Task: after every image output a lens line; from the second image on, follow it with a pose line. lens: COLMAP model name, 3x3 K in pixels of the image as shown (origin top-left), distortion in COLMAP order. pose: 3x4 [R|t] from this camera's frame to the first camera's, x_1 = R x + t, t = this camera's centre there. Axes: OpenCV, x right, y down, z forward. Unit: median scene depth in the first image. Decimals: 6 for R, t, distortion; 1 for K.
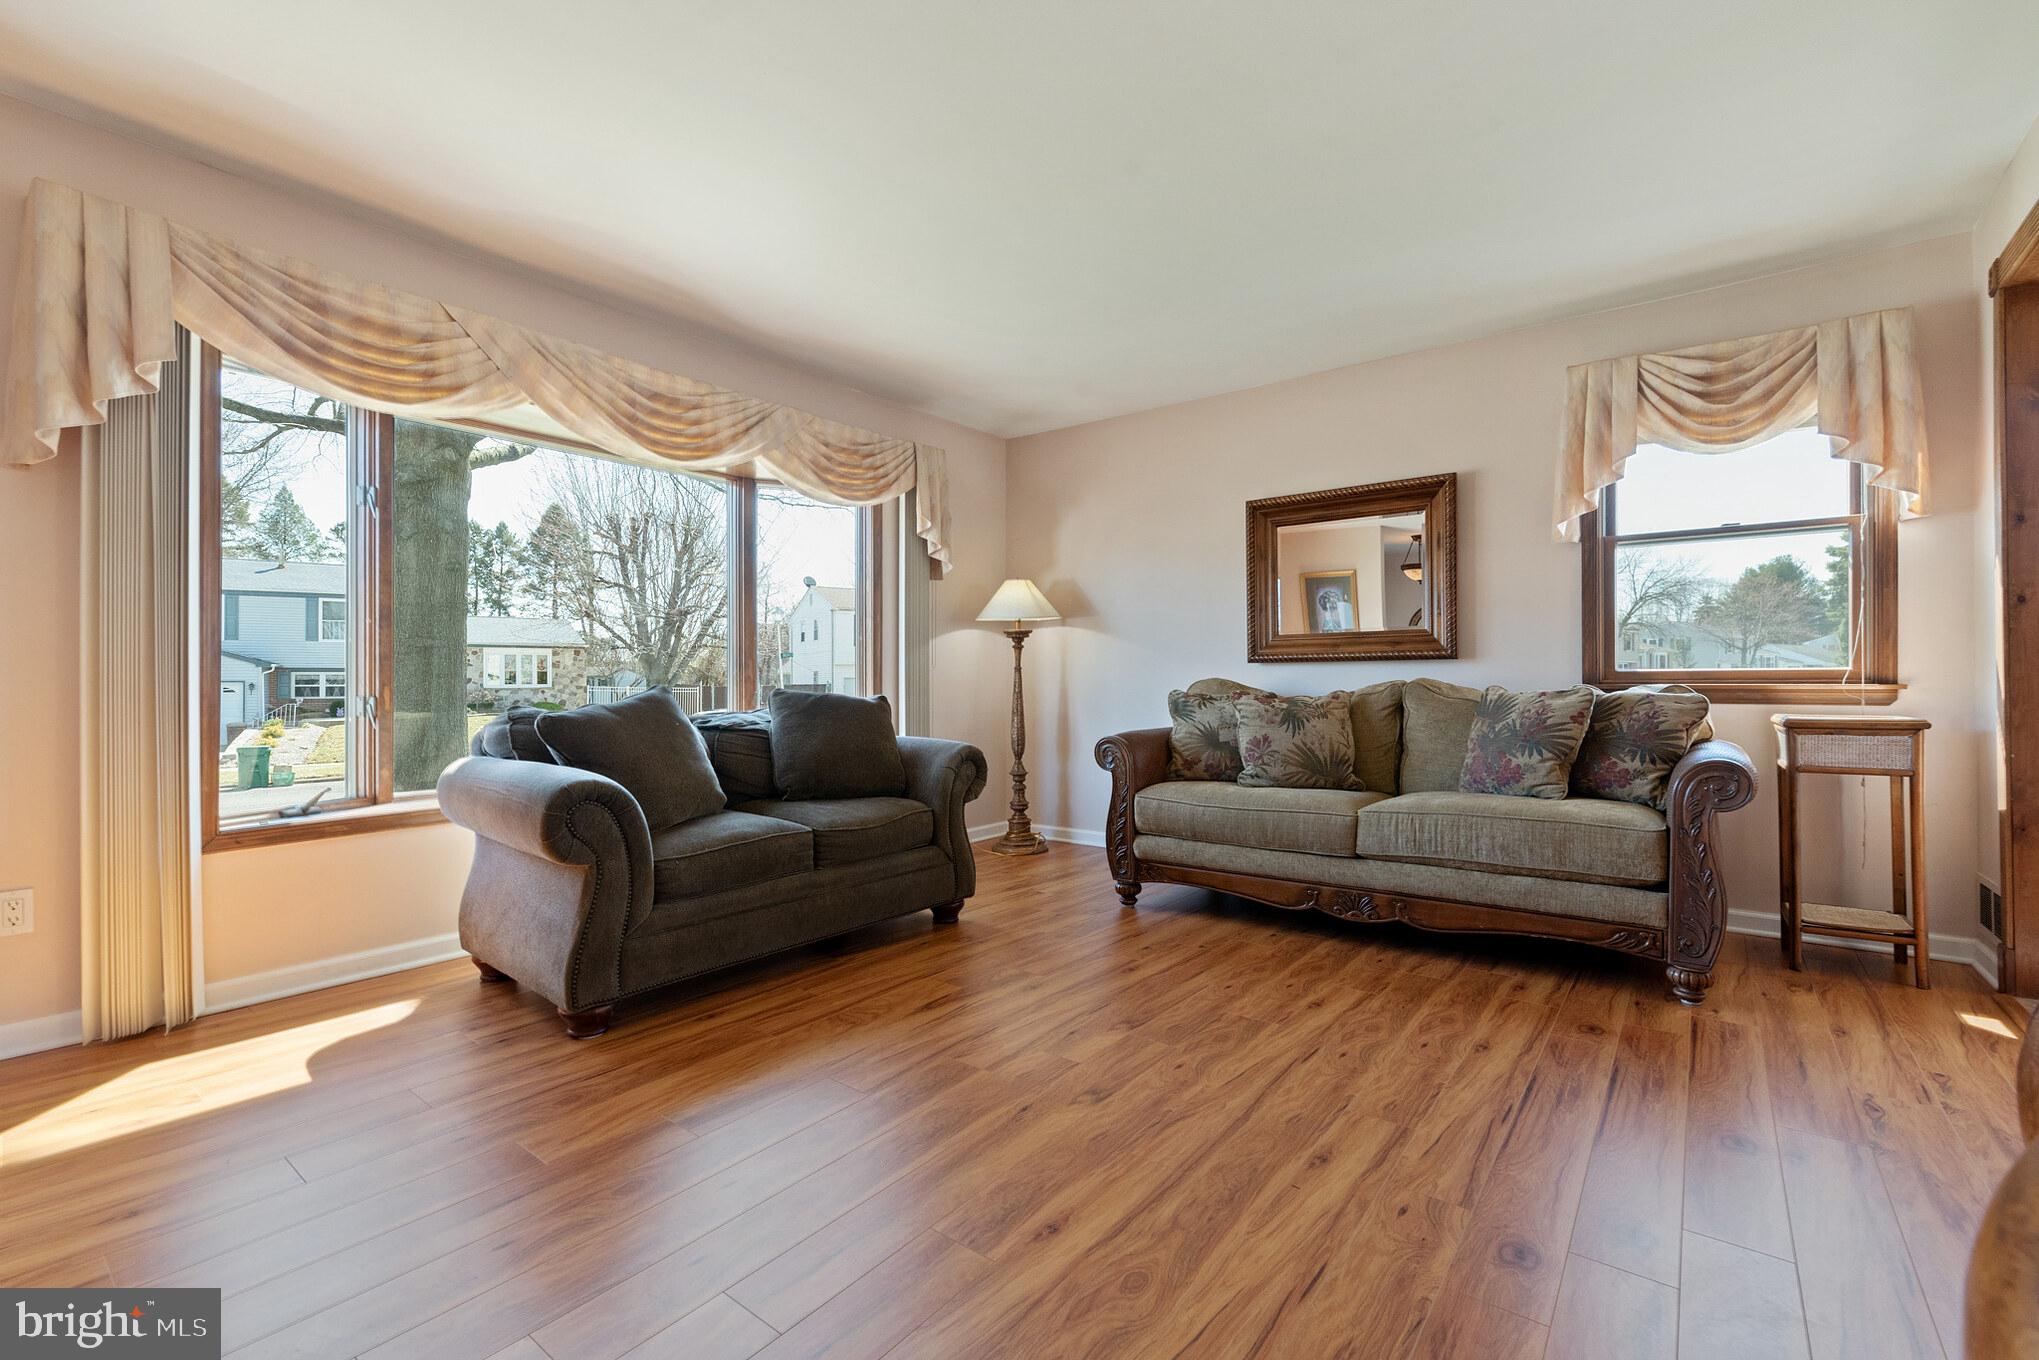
lens RADIAL K [[878.2, 0, 1029.2], [0, 878.2, 688.2], [0, 0, 1]] dist [-0.001180, -0.000080]
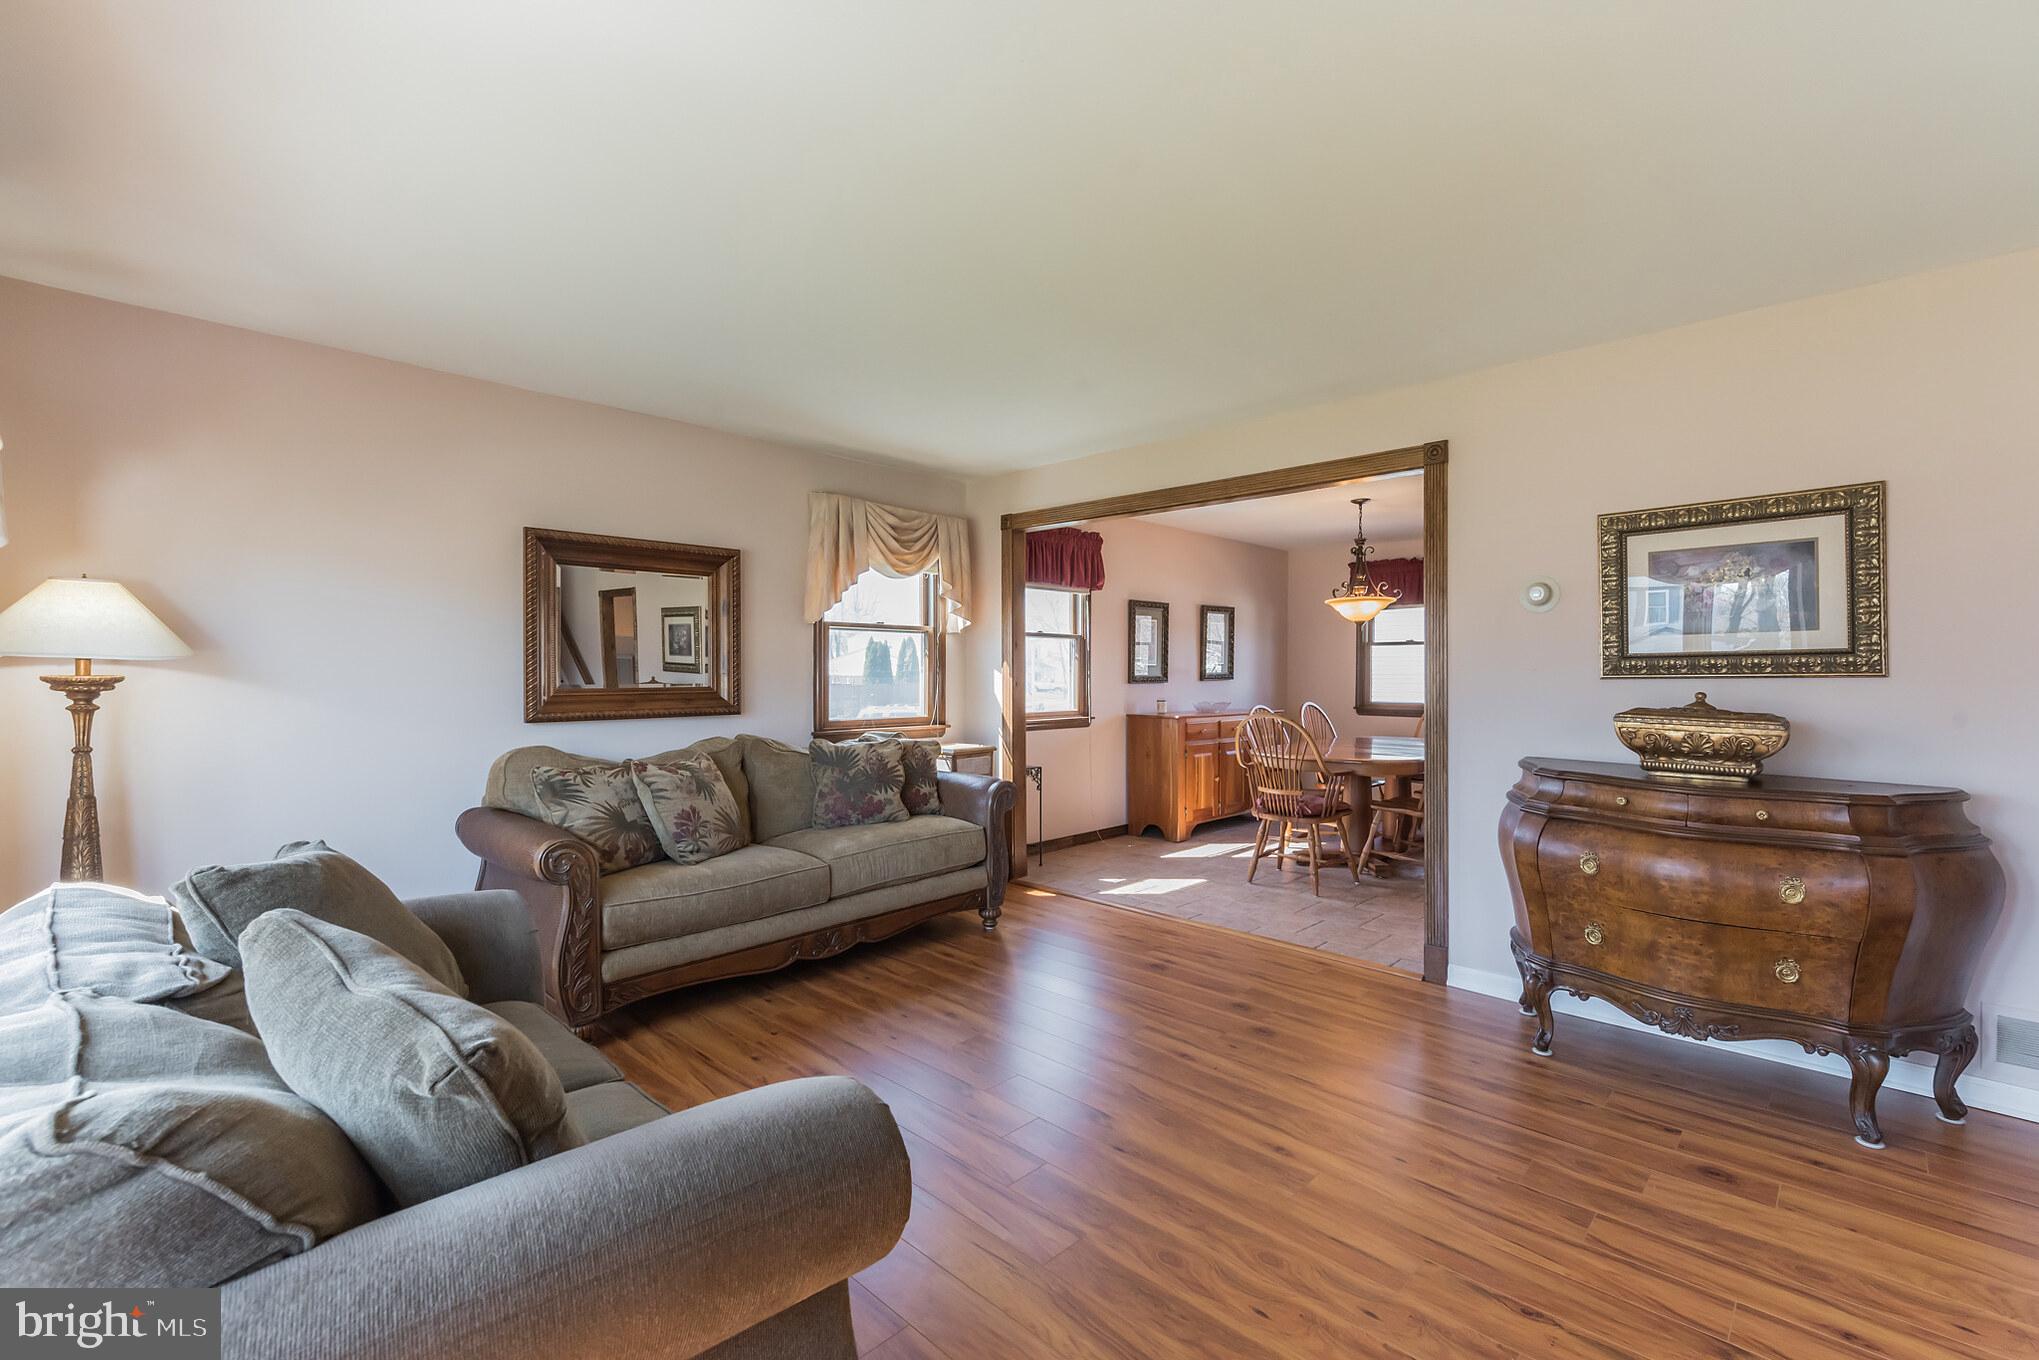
lens RADIAL K [[890.5, 0, 1027.5], [0, 890.5, 686.4], [0, 0, 1]] dist [0.000093, -0.000021]
pose [[0.098609, -0.014032, 0.995027, -0.743840], [0.005668, 0.999892, 0.013539, -0.099655], [-0.995110, 0.004305, 0.098678, 0.619150]]
